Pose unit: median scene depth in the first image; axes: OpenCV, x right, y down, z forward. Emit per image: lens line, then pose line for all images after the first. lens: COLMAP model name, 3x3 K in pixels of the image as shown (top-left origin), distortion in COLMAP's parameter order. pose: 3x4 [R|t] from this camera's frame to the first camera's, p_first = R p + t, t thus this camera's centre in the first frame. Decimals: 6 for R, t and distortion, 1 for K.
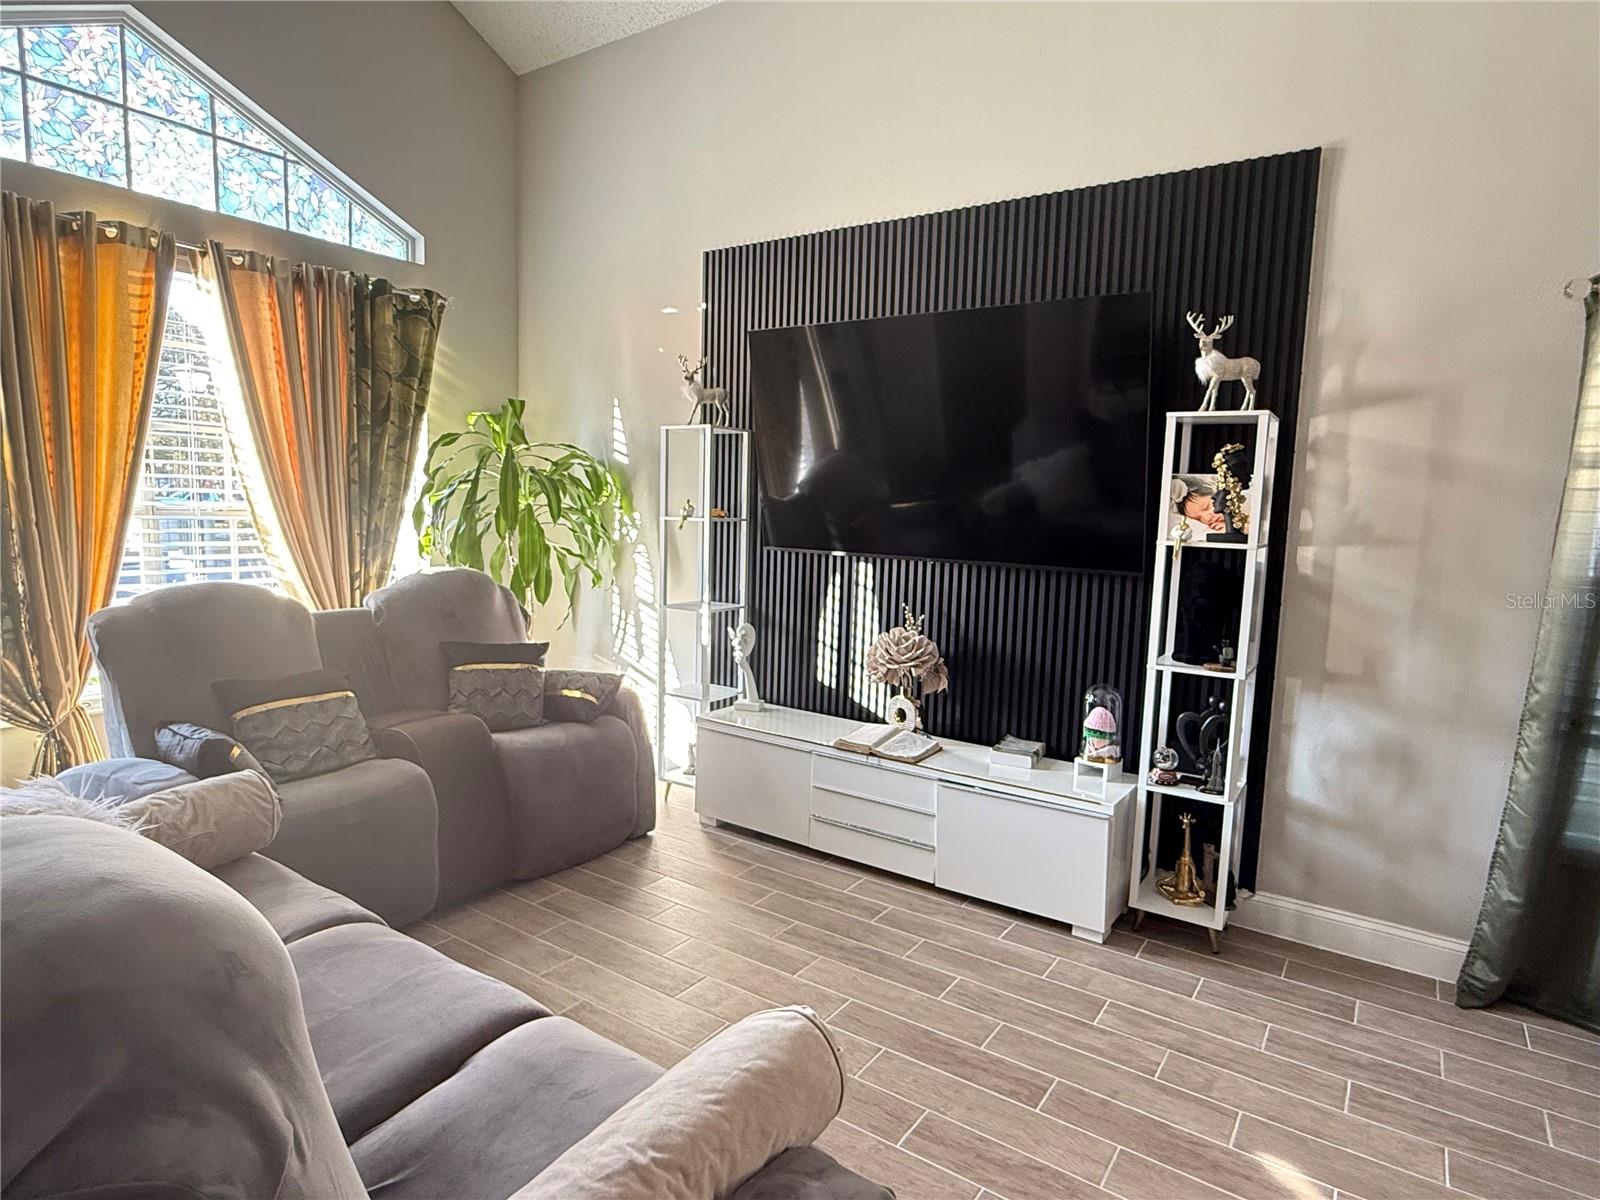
lens RADIAL K [[884.4, 0, 810.7], [0, 884.4, 601.2], [0, 0, 1]] dist [-0.004584, 0.001363]
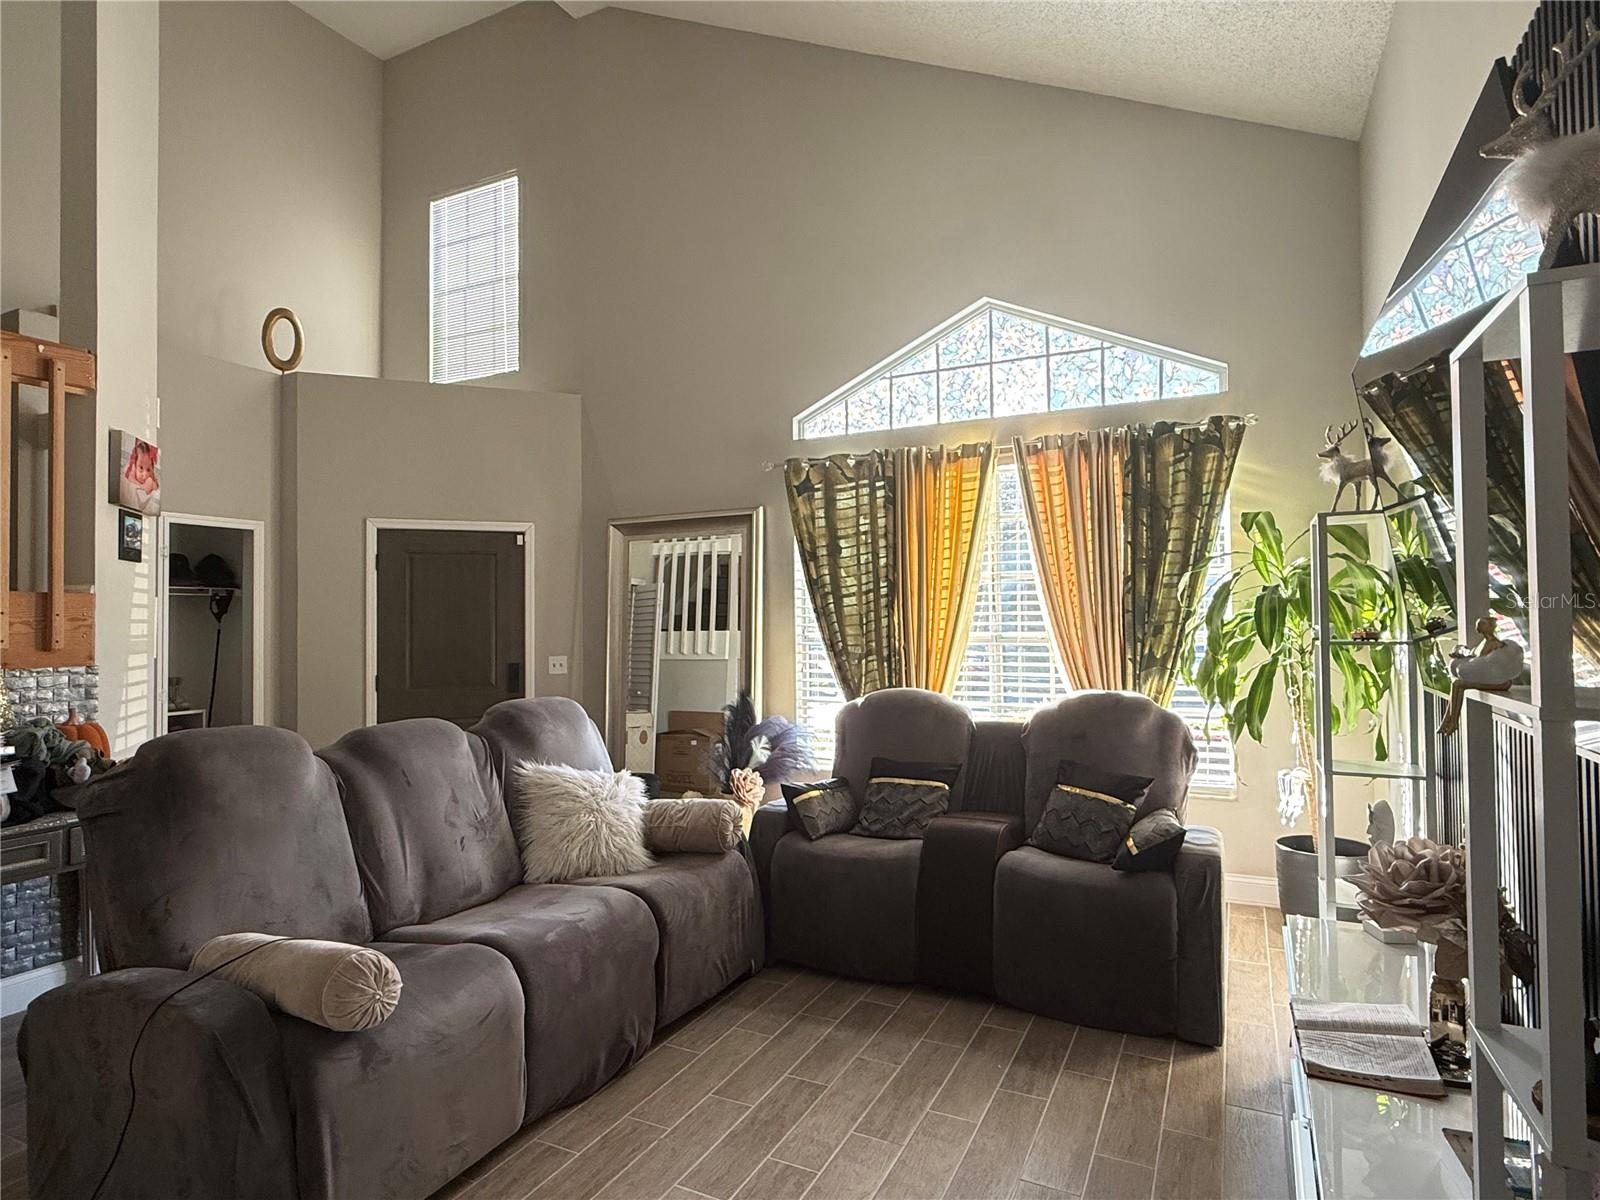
lens RADIAL K [[884.4, 0, 809.1], [0, 884.4, 600.0], [0, 0, 1]] dist [-0.004584, 0.001363]
pose [[0.134623, -0.057452, -0.989230, 0.602644], [-0.102963, 0.992103, -0.071631, -0.036790], [0.985533, 0.111497, 0.127645, 0.561610]]
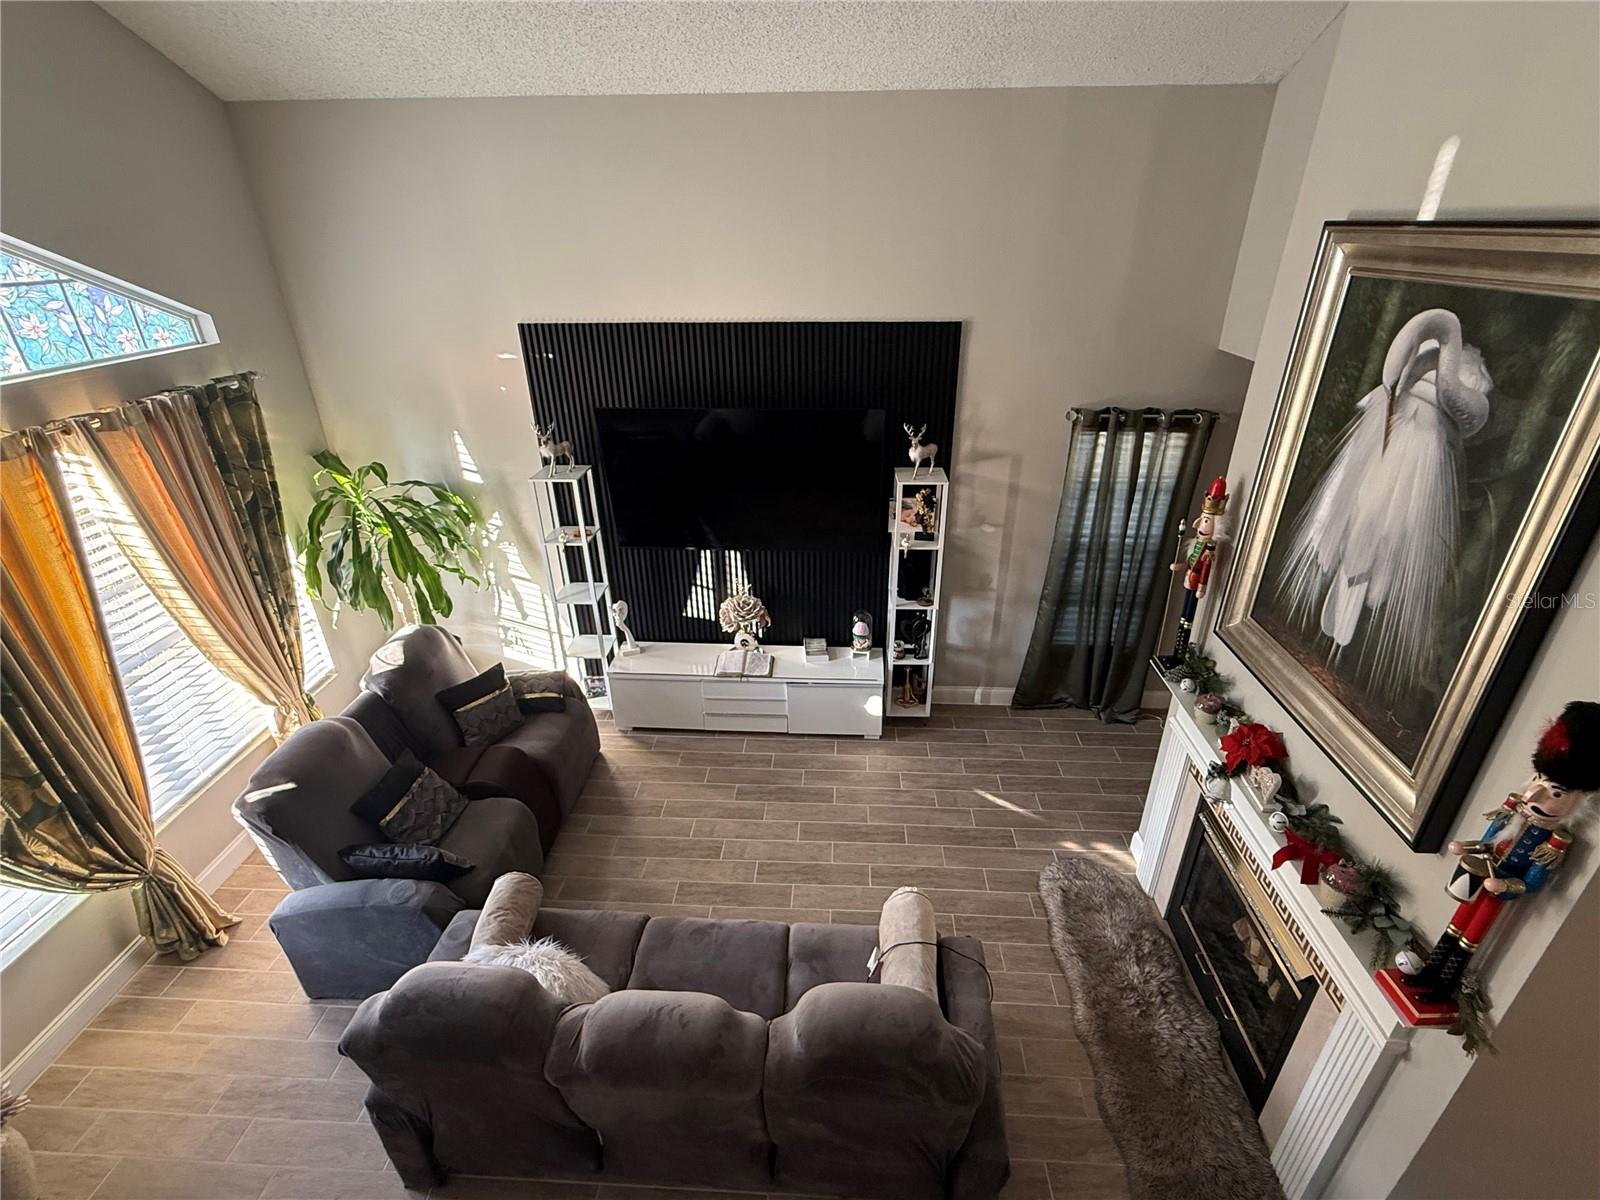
lens RADIAL K [[736.7, 0, 799.2], [0, 736.7, 594.8], [0, 0, 1]] dist [0.006084, 0.000715]
pose [[0.861962, -0.263431, 0.433158, -0.395054], [0.096417, 0.923987, 0.370070, -0.468619], [-0.497720, -0.277223, 0.821841, -0.167775]]
